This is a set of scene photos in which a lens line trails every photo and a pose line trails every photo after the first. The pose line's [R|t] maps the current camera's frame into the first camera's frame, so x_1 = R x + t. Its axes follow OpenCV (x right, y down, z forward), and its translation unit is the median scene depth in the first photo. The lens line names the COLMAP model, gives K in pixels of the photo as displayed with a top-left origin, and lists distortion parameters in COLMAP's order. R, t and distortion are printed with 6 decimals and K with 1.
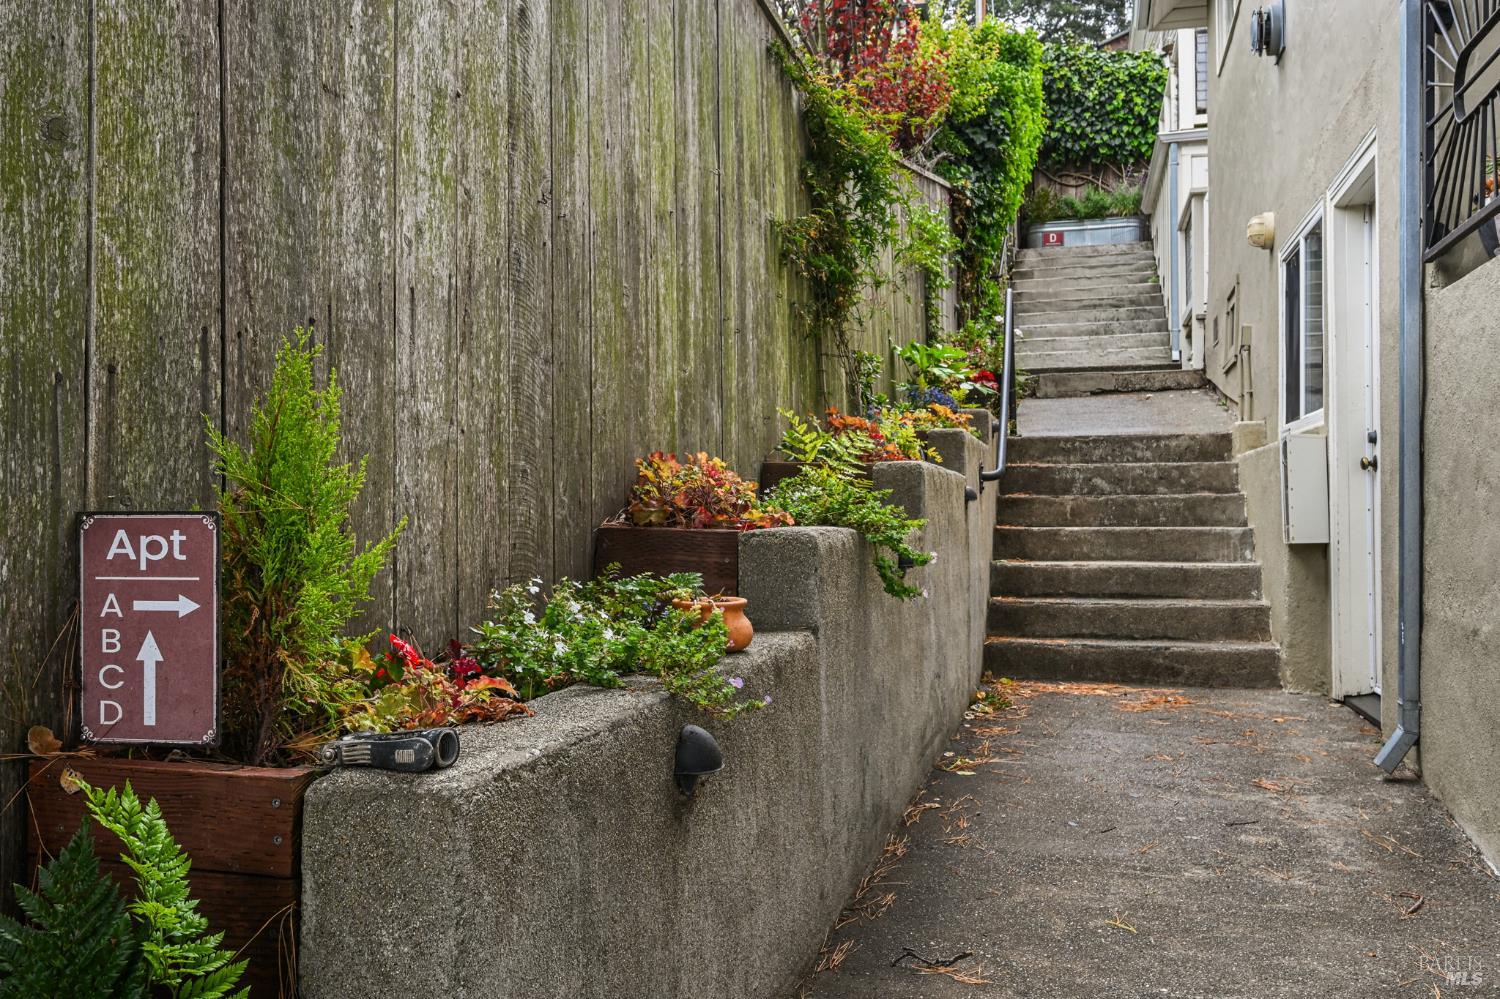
lens RADIAL K [[1306.0, 0, 739.8], [0, 1306.0, 489.2], [0, 0, 1]] dist [-0.002669, -0.019282]
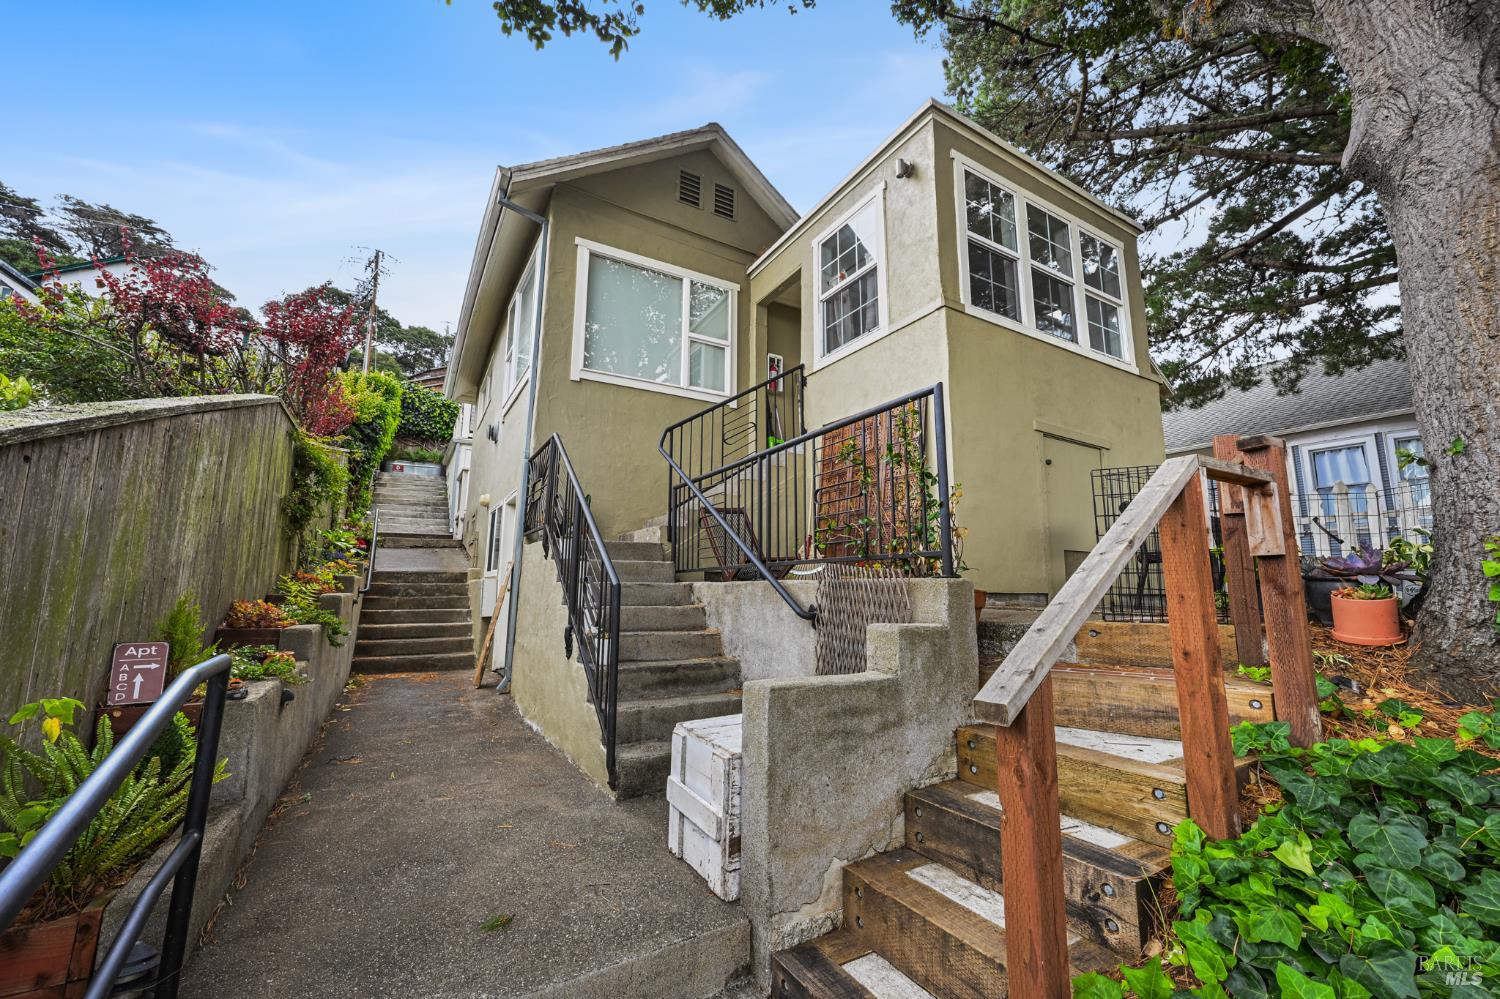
lens RADIAL K [[590.9, 0, 755.5], [0, 590.9, 493.4], [0, 0, 1]] dist [-0.002117, 0.000344]
pose [[0.700109, 0.116775, 0.704422, -0.077836], [-0.016466, 0.988914, -0.147571, -0.032107], [-0.713846, 0.091716, 0.694271, -0.263637]]
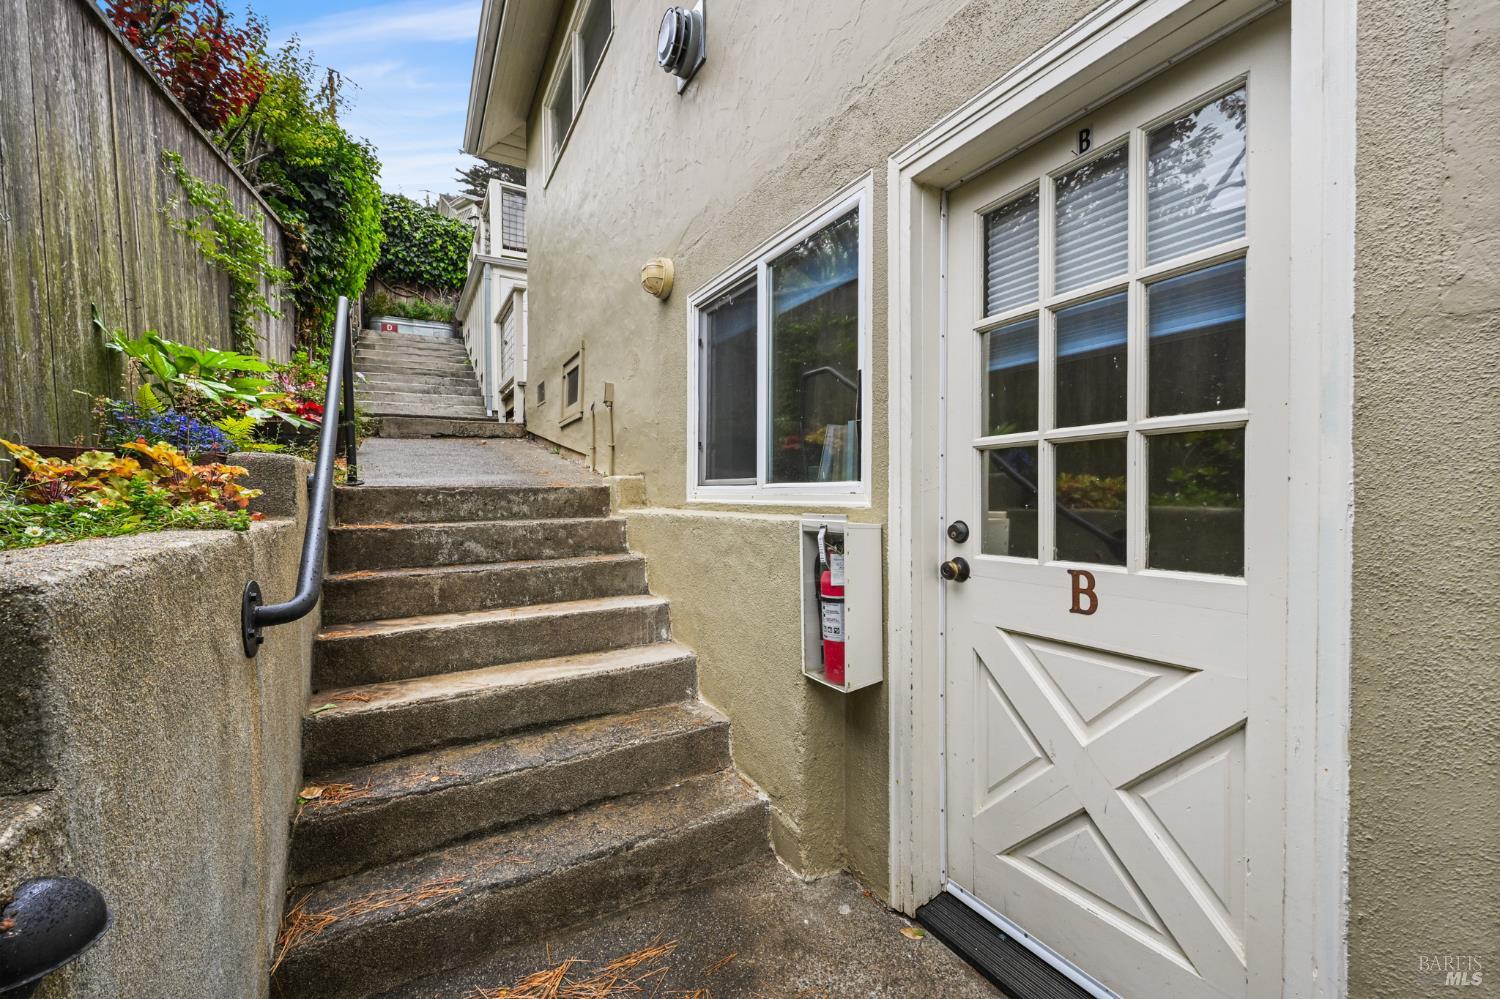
lens RADIAL K [[590.9, 0, 744.4], [0, 590.9, 504.1], [0, 0, 1]] dist [-0.002117, 0.000344]
pose [[0.710215, -0.015594, 0.703812, 0.127220], [-0.007997, 0.999511, 0.030214, -0.042346], [-0.703940, -0.027087, 0.709743, 0.580962]]
